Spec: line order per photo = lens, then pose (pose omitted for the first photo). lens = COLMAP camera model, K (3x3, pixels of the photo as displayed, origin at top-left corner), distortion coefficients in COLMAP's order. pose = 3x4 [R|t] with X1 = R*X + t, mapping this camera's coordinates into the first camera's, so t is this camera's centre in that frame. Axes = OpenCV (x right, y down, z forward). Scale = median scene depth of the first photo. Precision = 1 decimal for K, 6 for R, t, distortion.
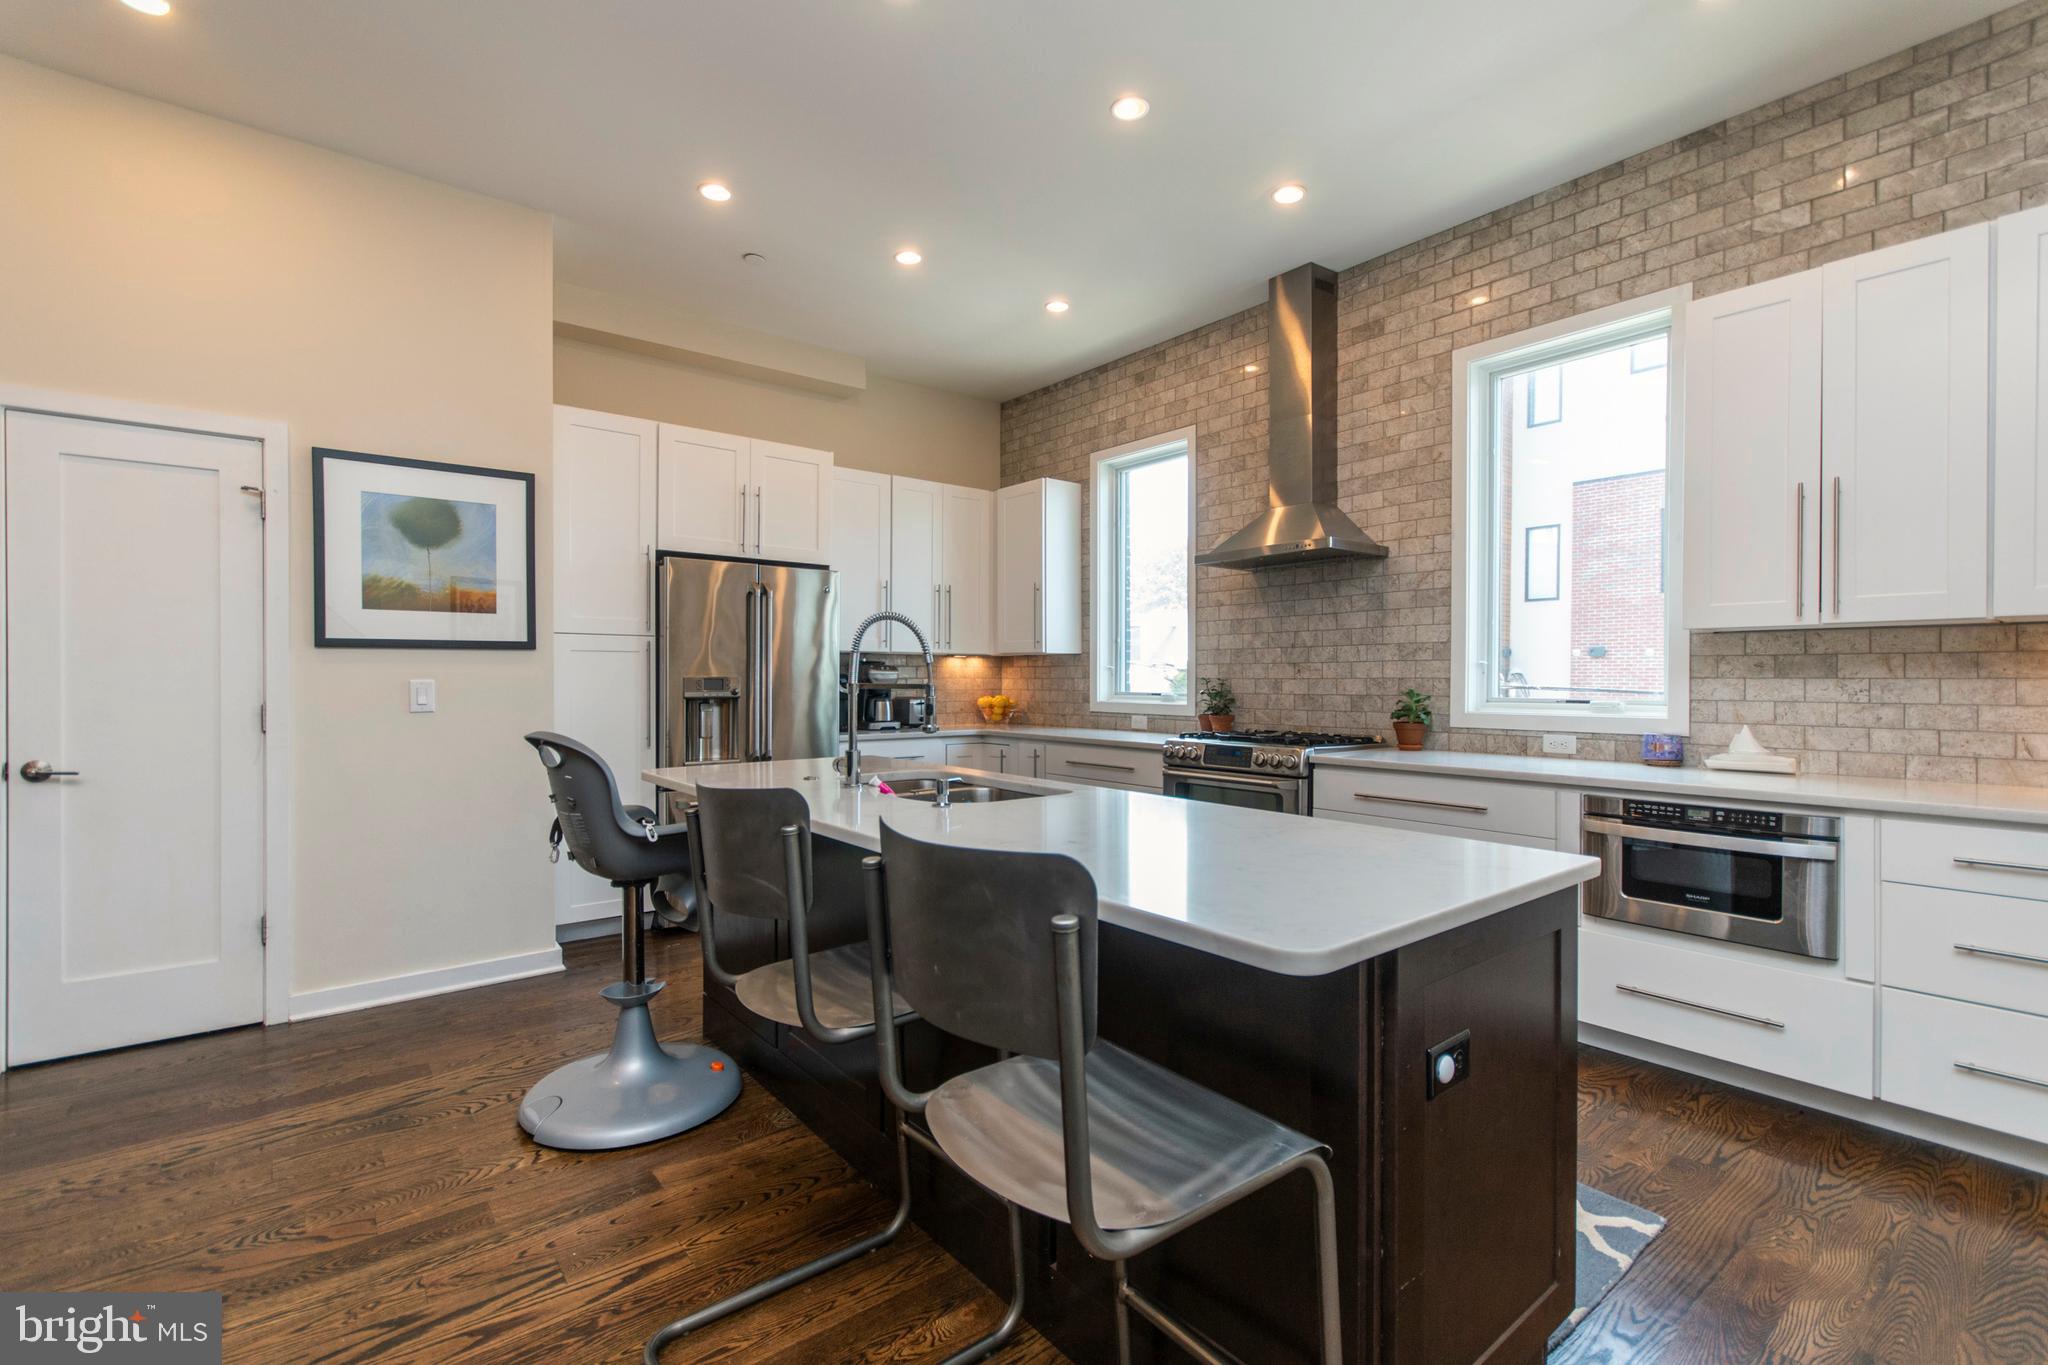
lens RADIAL K [[901.9, 0, 1002.1], [0, 901.9, 674.5], [0, 0, 1]] dist [0.012078, -0.004744]
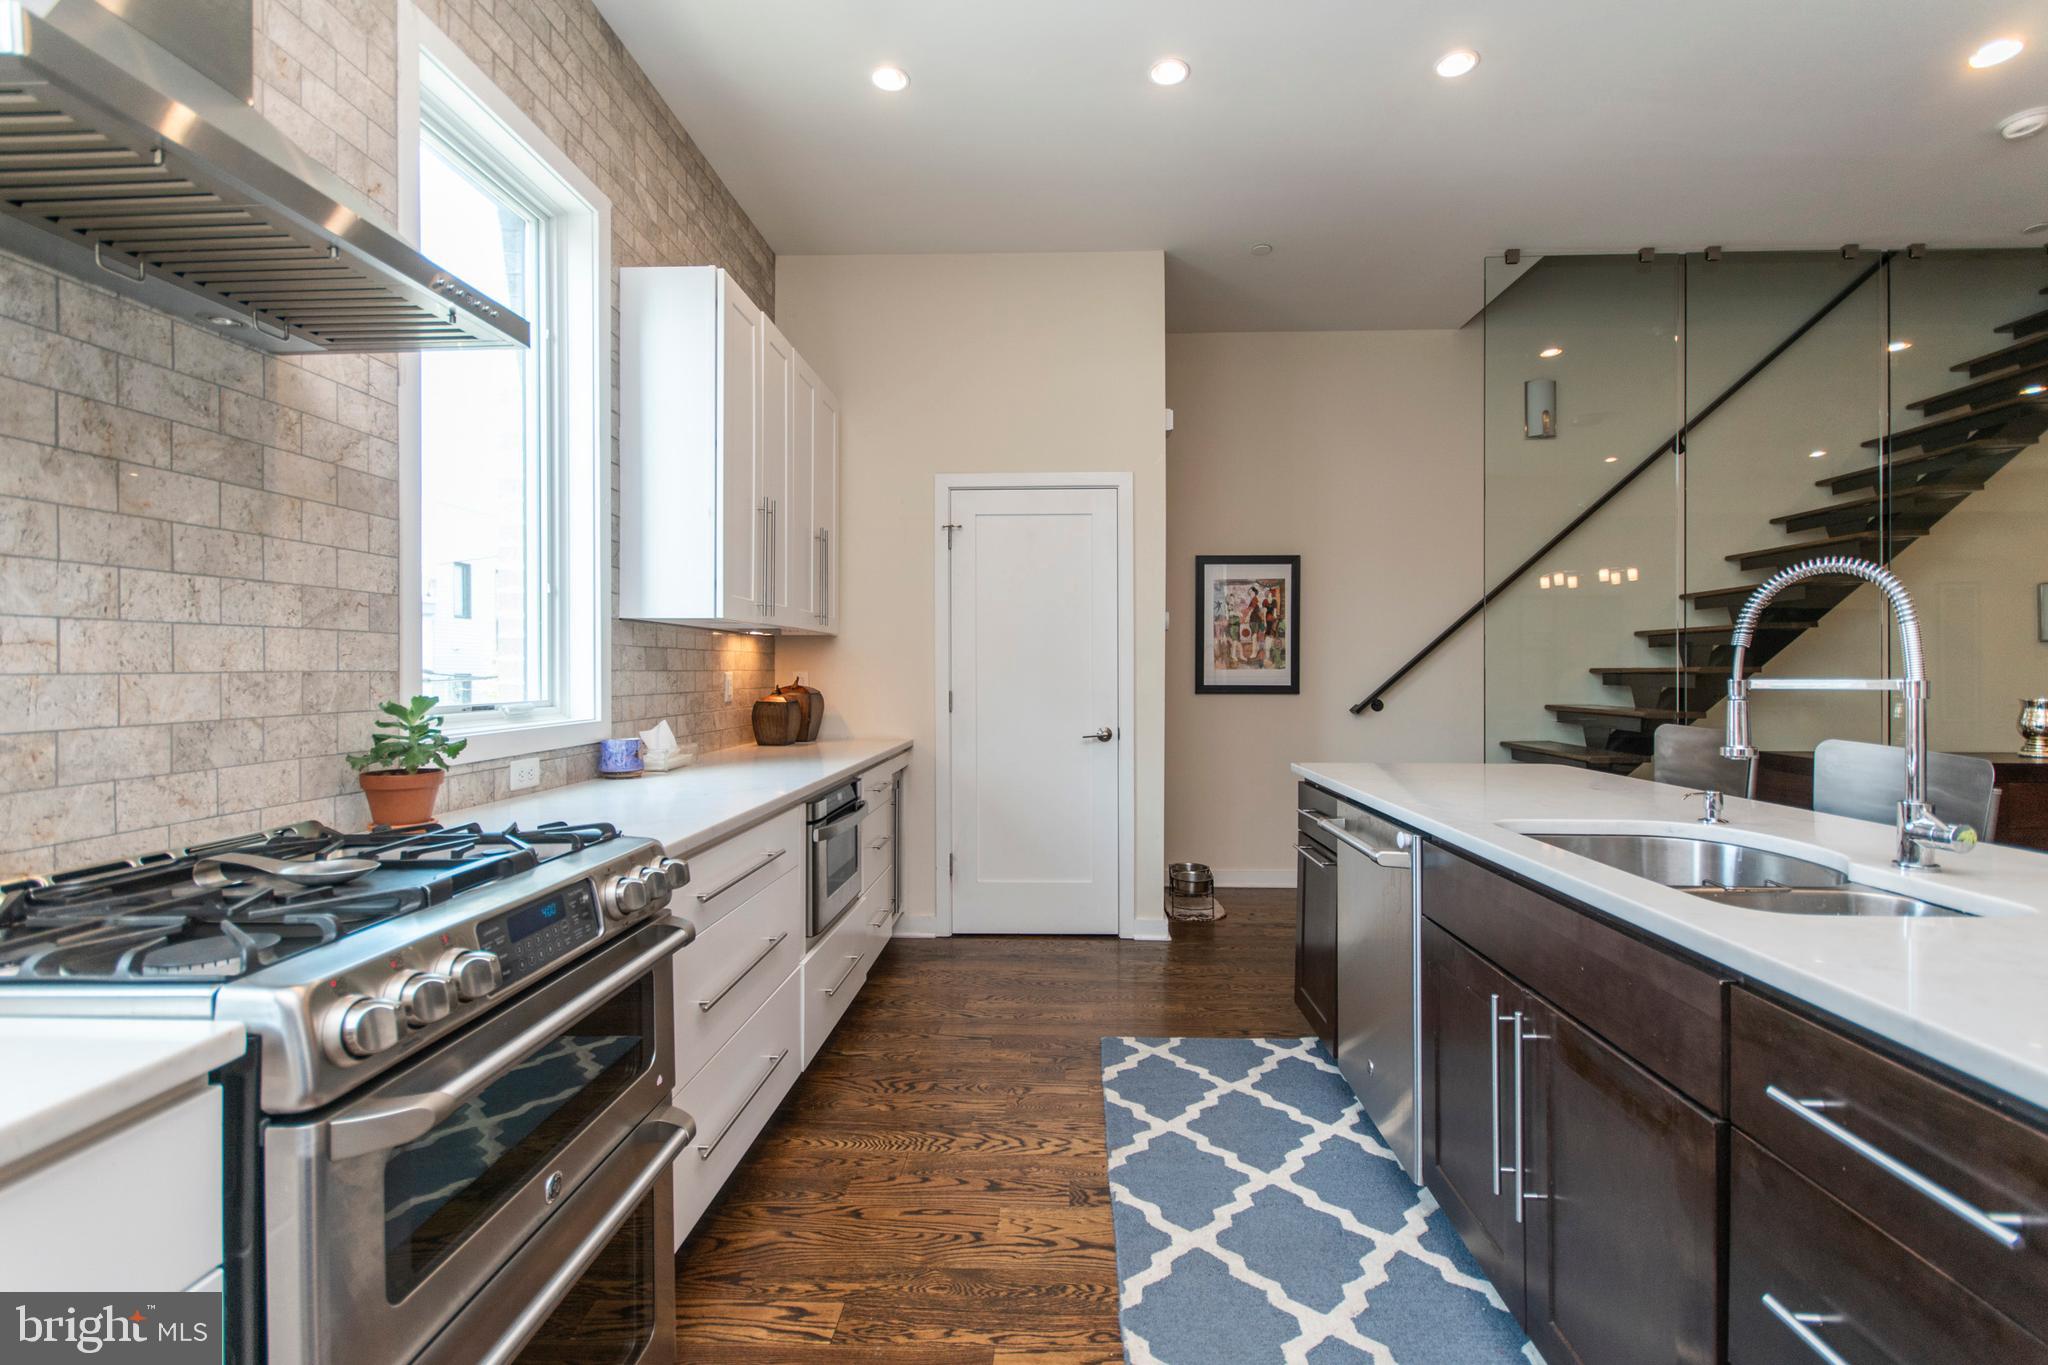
lens RADIAL K [[901.9, 0, 1045.5], [0, 901.9, 668.7], [0, 0, 1]] dist [0.012078, -0.004744]
pose [[-0.764776, 0.003342, 0.644288, -0.069409], [0.001239, 0.999992, -0.003716, 0.004409], [-0.644295, -0.002043, -0.764774, 1.072333]]
